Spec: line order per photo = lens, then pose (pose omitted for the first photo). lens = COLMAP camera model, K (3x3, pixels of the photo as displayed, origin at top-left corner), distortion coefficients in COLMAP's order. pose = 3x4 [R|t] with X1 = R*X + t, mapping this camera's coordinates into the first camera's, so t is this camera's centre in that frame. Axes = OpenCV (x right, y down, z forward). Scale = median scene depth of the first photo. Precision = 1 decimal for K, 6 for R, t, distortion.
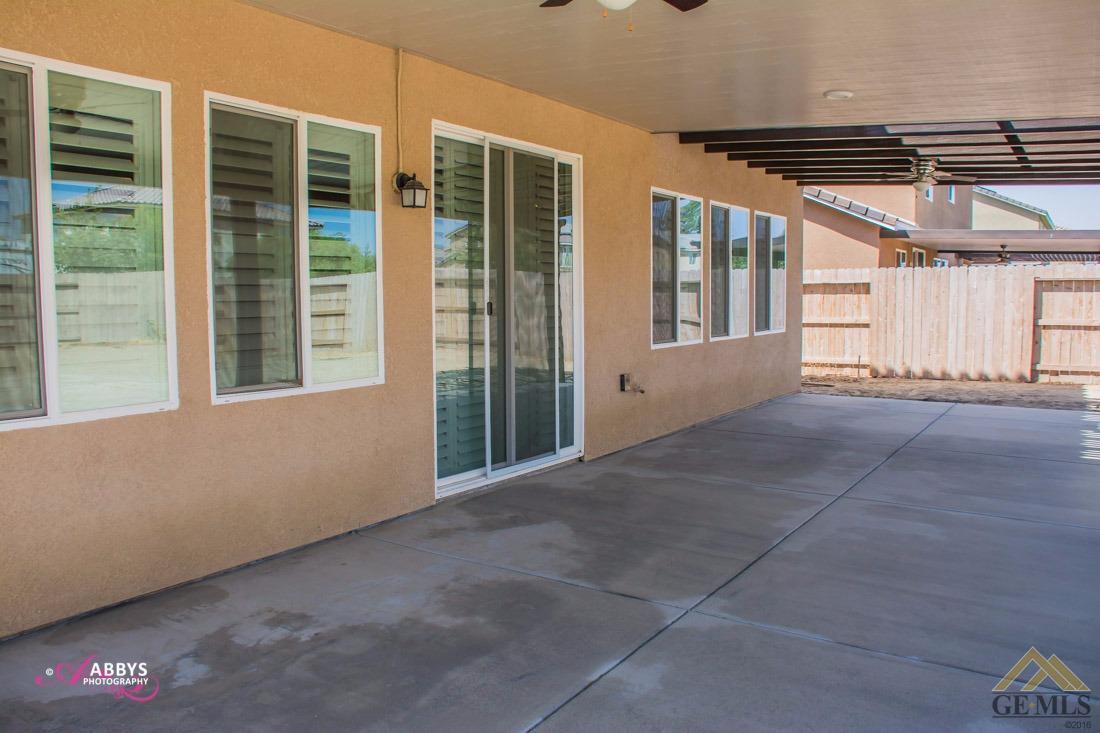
lens RADIAL K [[845.6, 0, 501.6], [0, 845.6, 340.1], [0, 0, 1]] dist [-0.004701, 0.001095]
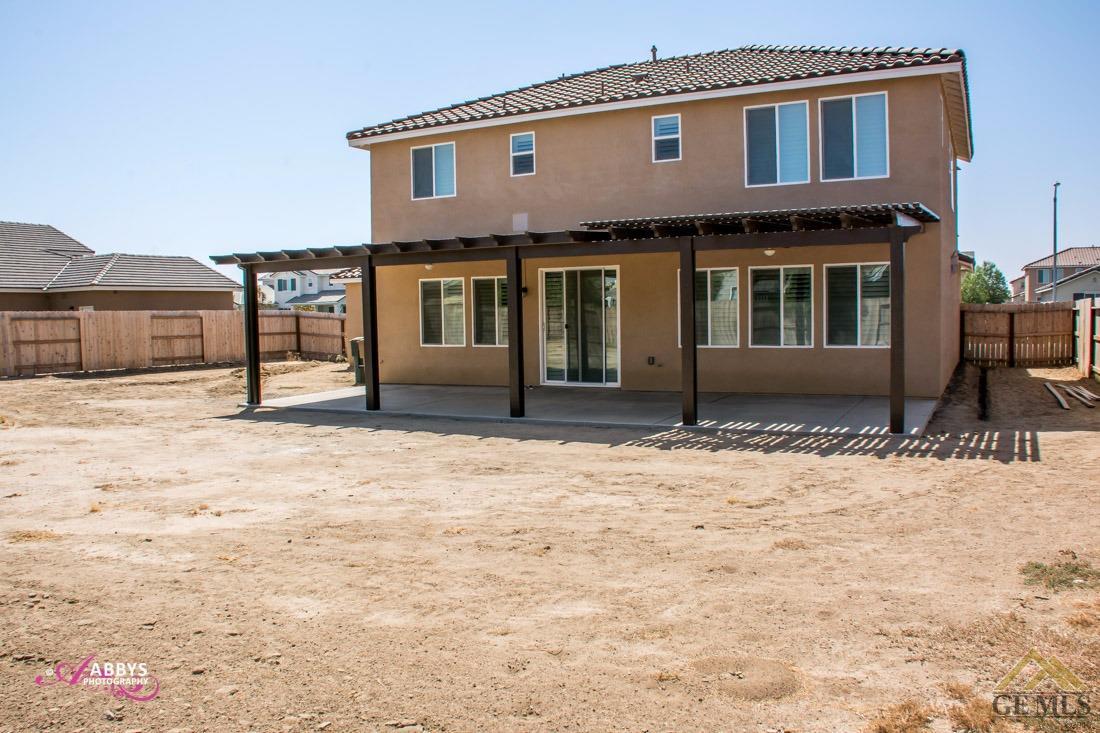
lens RADIAL K [[849.6, 0, 550.0], [0, 849.6, 366.5], [0, 0, 1]] dist [-0.094549, 0.011445]
pose [[0.159410, 0.067372, -0.984911, 2.007452], [-0.034249, 0.997445, 0.062686, -0.057549], [0.986618, 0.023739, 0.161310, 0.334381]]
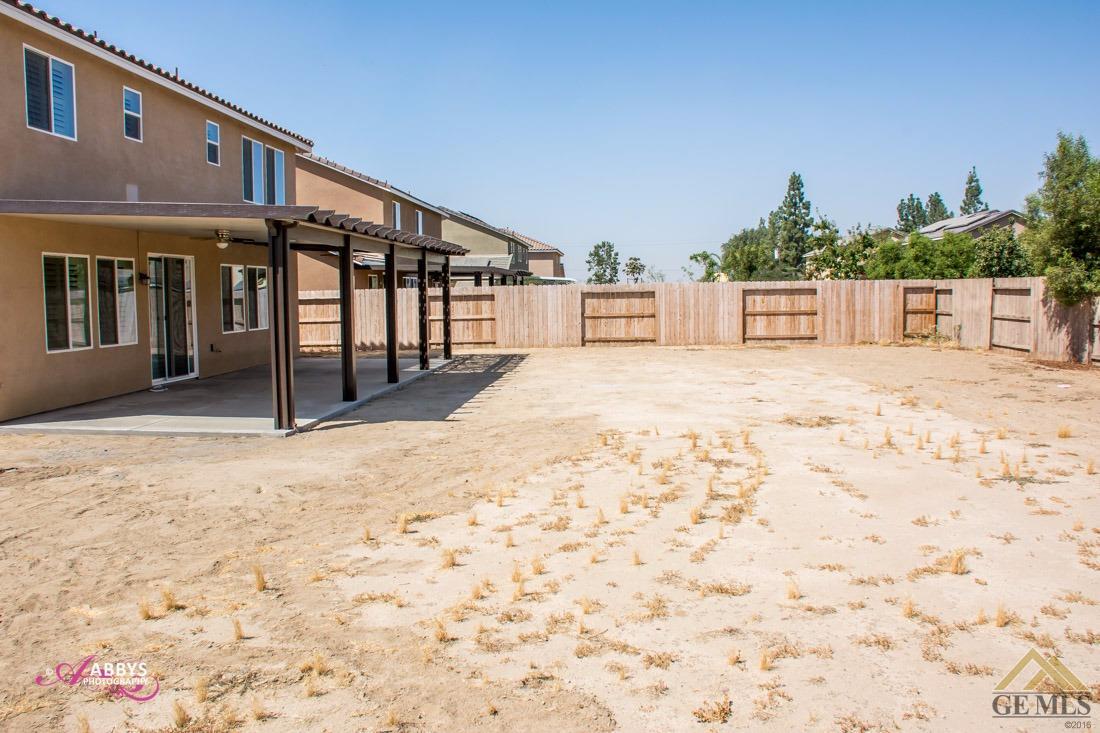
lens RADIAL K [[888.3, 0, 550.0], [0, 888.3, 366.5], [0, 0, 1]] dist [-0.137503, -0.007175]
pose [[0.846905, -0.041611, 0.530114, -0.303551], [0.026412, 0.998995, 0.036220, 0.034054], [-0.531089, -0.016673, 0.847152, -1.367245]]
